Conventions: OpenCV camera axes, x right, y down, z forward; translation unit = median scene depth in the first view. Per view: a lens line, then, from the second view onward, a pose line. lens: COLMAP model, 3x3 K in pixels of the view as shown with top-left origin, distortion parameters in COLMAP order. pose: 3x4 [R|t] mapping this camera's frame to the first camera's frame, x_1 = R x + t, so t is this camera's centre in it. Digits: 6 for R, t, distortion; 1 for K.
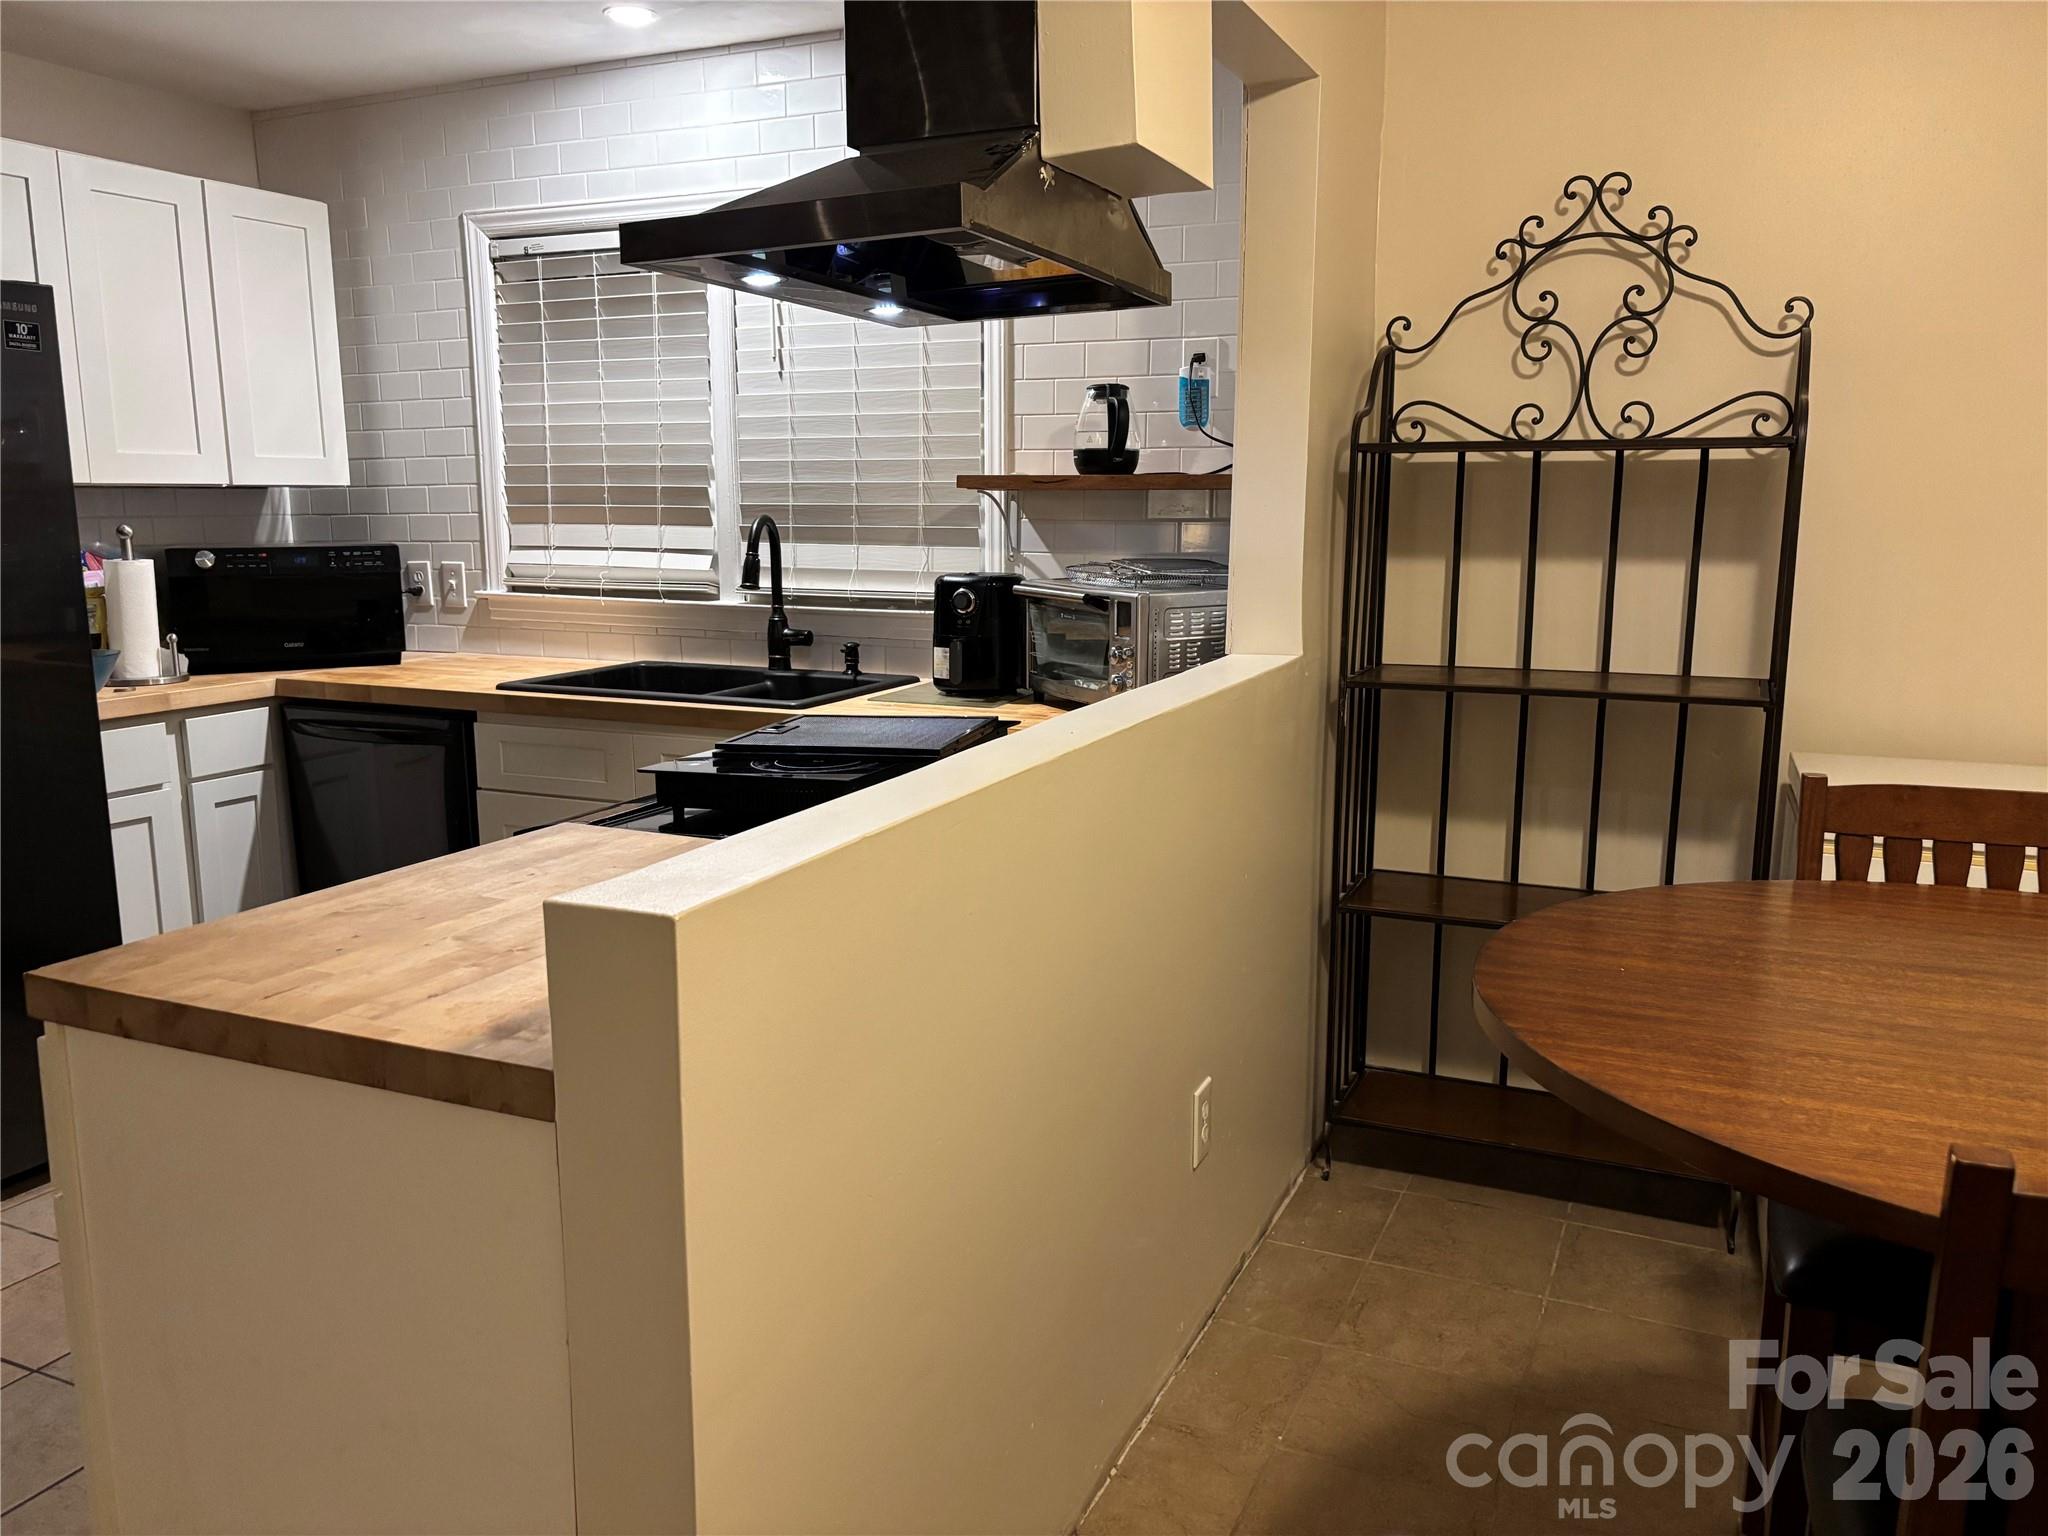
lens RADIAL K [[1551.8, 0, 1014.6], [0, 1551.8, 776.9], [0, 0, 1]] dist [0.011595, 0.011105]
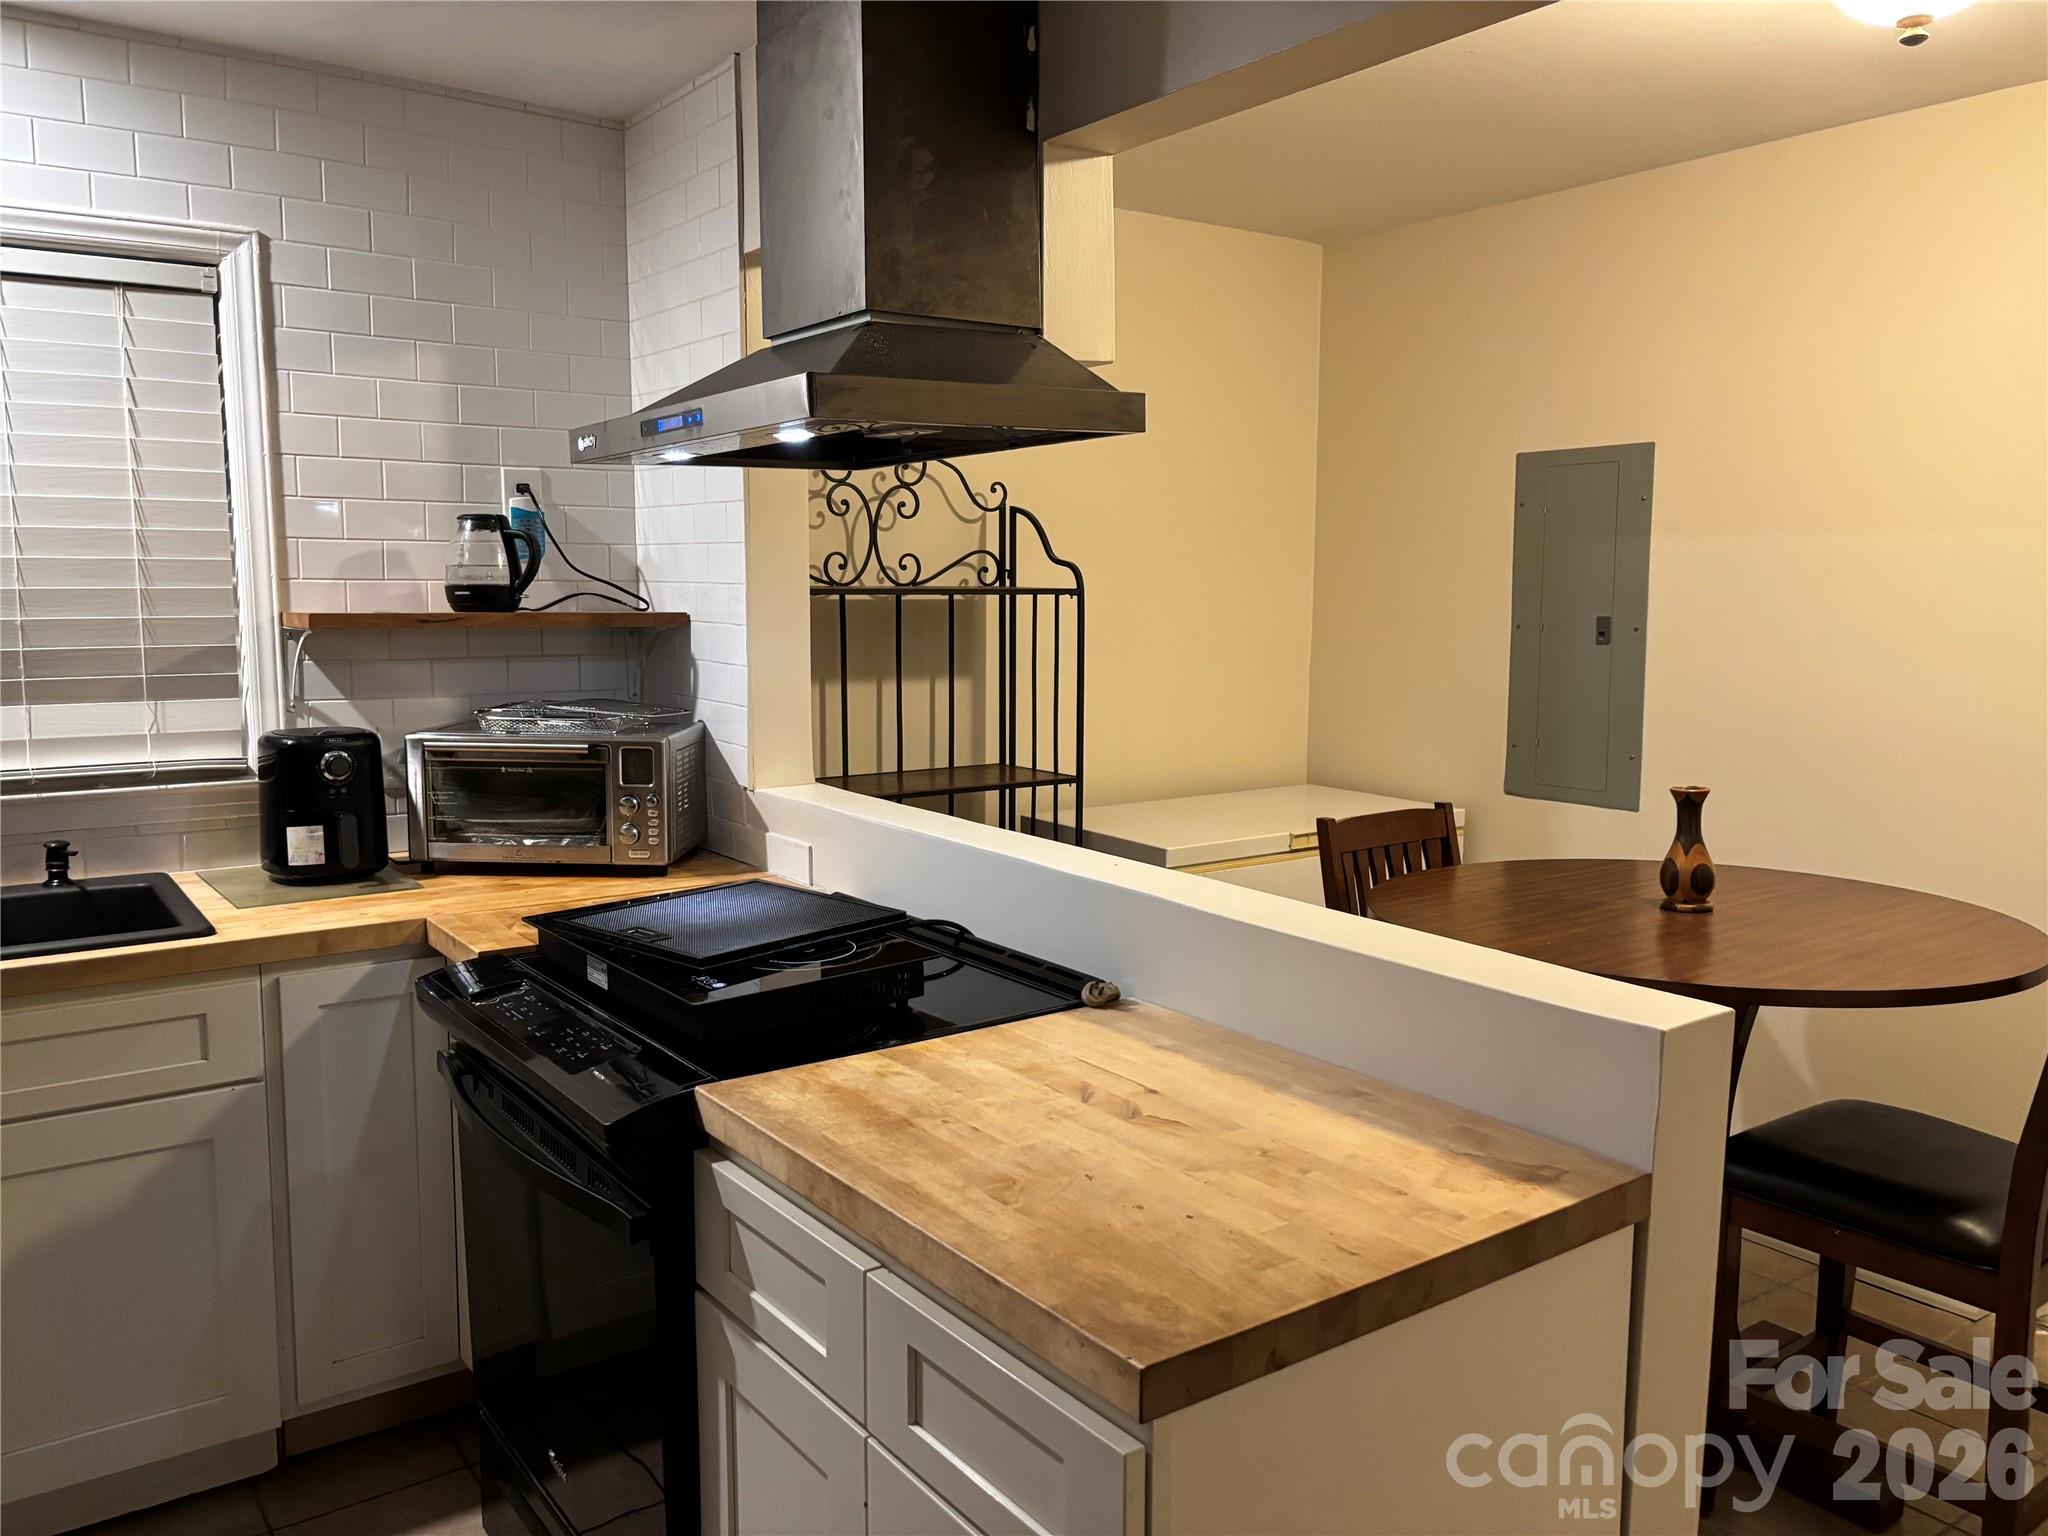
lens RADIAL K [[1551.8, 0, 1025.3], [0, 1551.8, 764.3], [0, 0, 1]] dist [0.011595, 0.011105]
pose [[0.493767, -0.098586, 0.863988, -0.632835], [0.147302, 0.988677, 0.028630, -0.095346], [-0.857028, 0.113131, 0.502698, 0.312411]]
